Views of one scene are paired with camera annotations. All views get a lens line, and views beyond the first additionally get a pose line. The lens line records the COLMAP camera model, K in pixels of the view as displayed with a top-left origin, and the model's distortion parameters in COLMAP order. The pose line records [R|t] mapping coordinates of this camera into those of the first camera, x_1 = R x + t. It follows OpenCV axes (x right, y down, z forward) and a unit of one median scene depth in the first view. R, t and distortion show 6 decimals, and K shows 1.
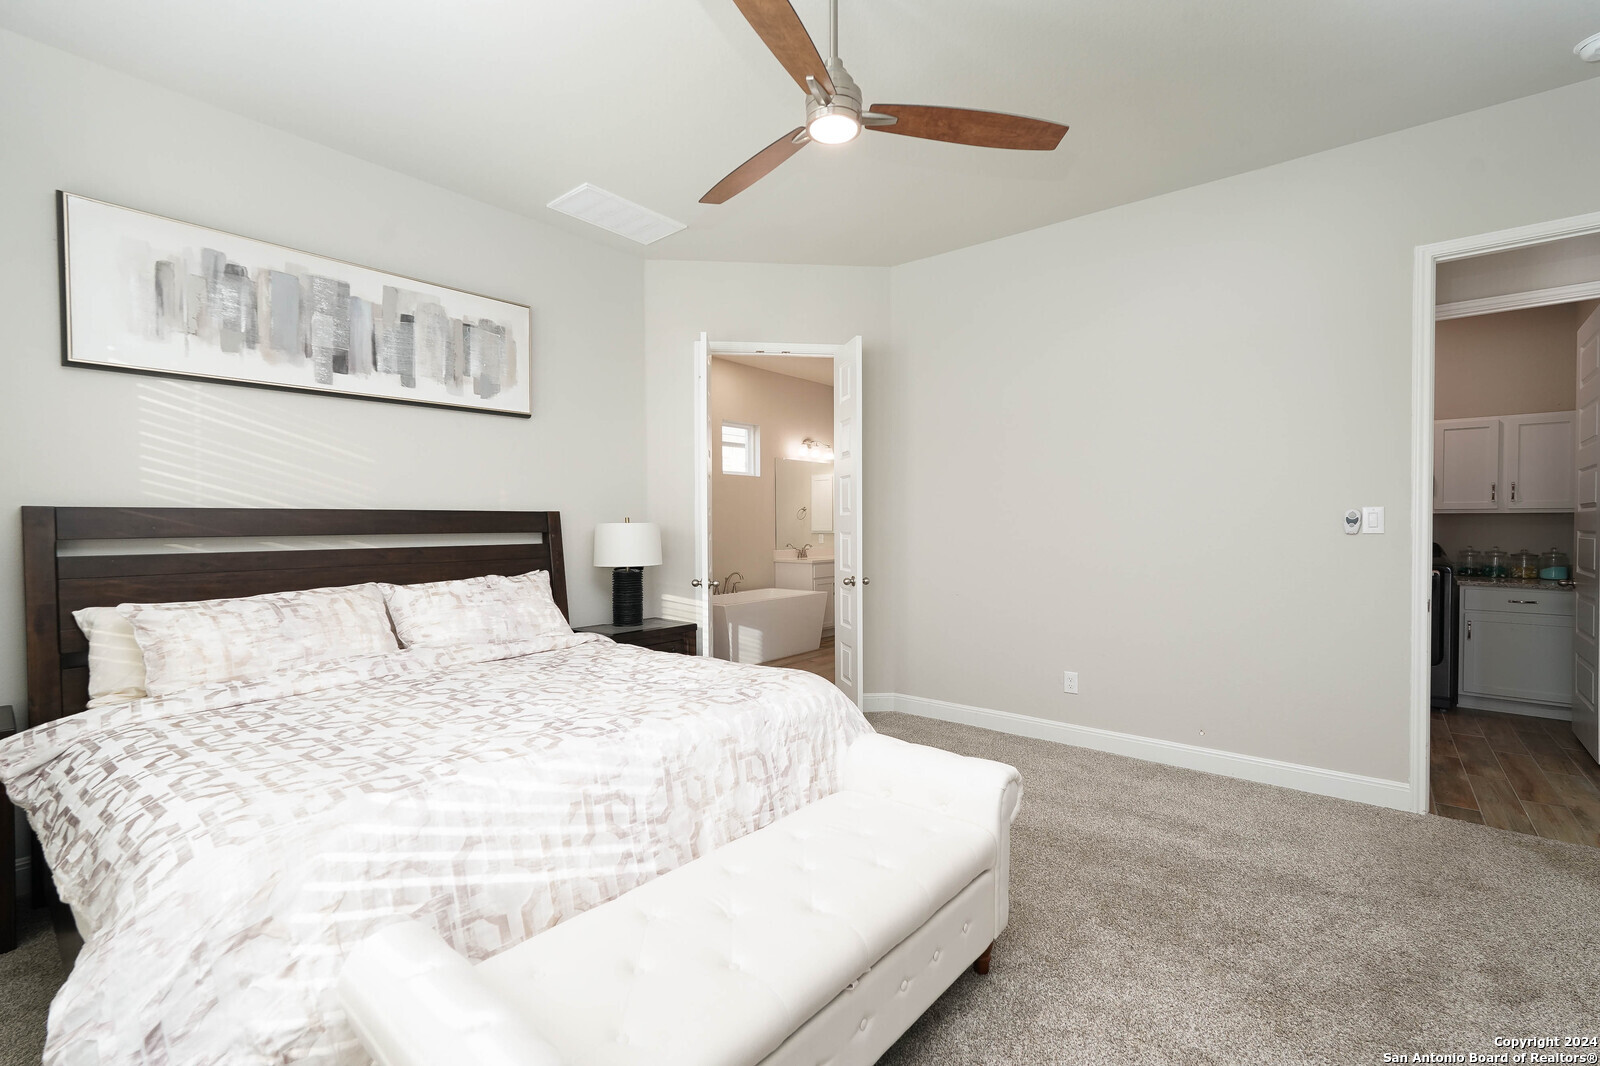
lens RADIAL K [[696.5, 0, 803.0], [0, 696.5, 531.0], [0, 0, 1]] dist [-0.010103, 0.000820]
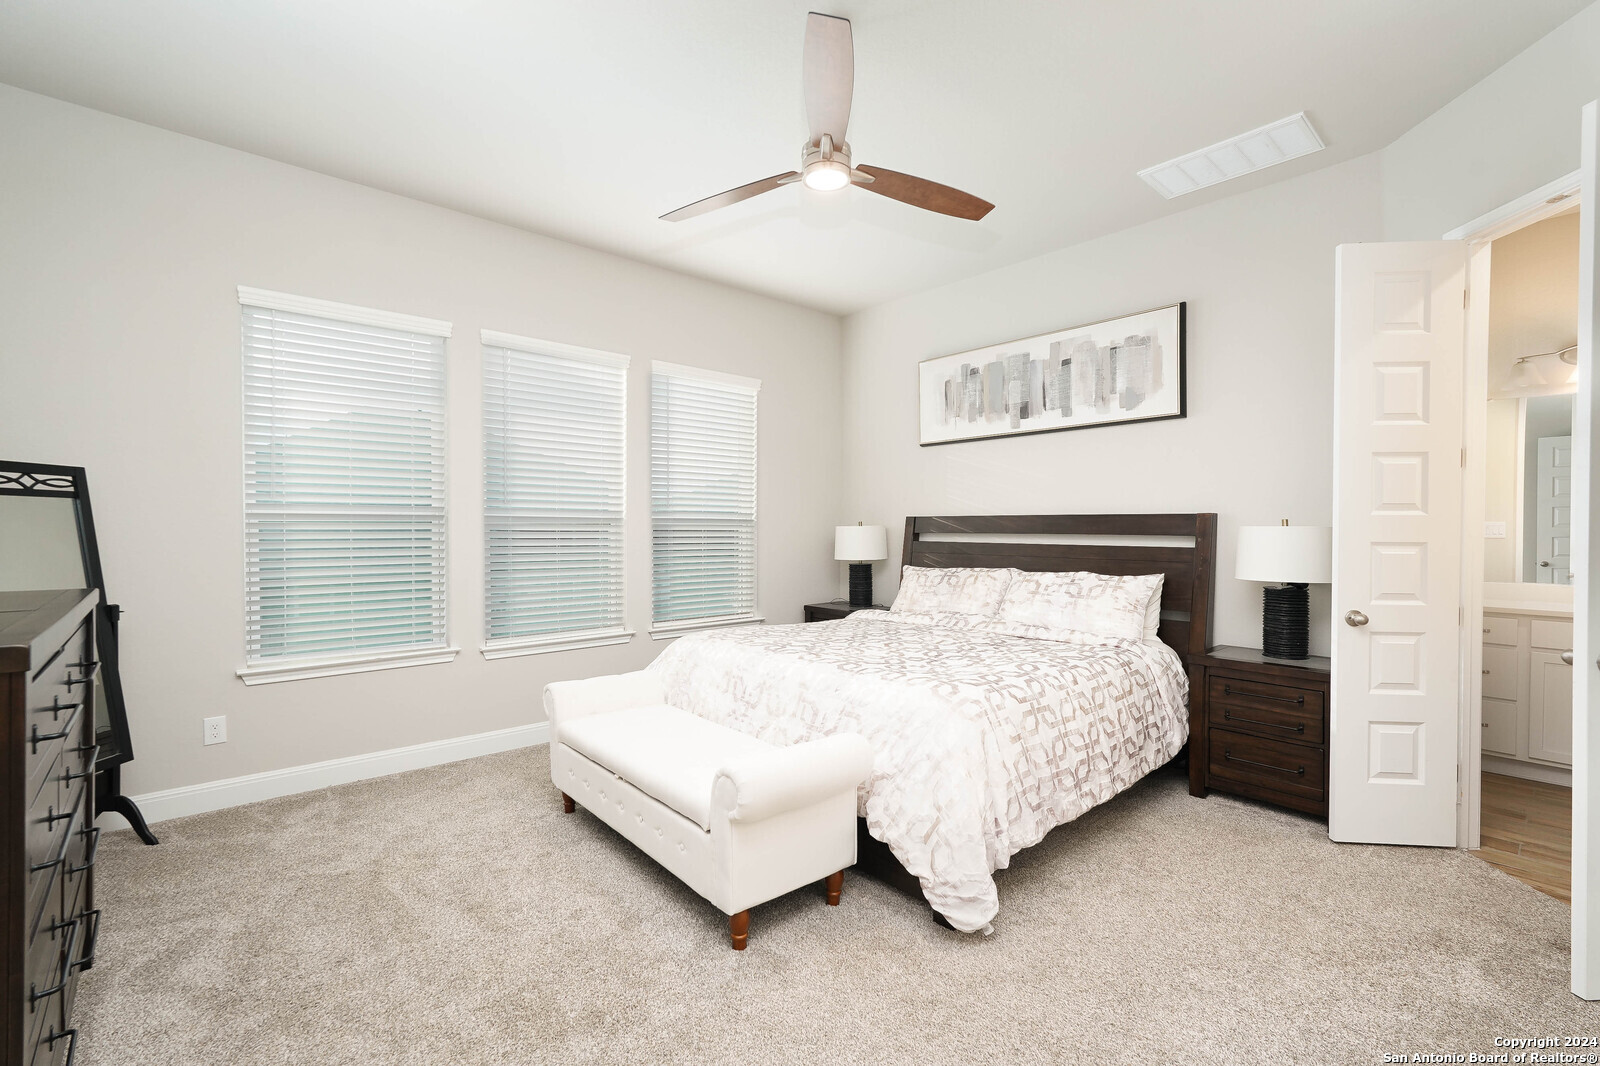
lens RADIAL K [[696.5, 0, 801.2], [0, 696.5, 530.8], [0, 0, 1]] dist [-0.010103, 0.000820]
pose [[-0.154819, 0.010756, -0.987884, 0.763093], [-0.011917, 0.999848, 0.012754, -0.012334], [0.987871, 0.013747, -0.154667, 0.739931]]
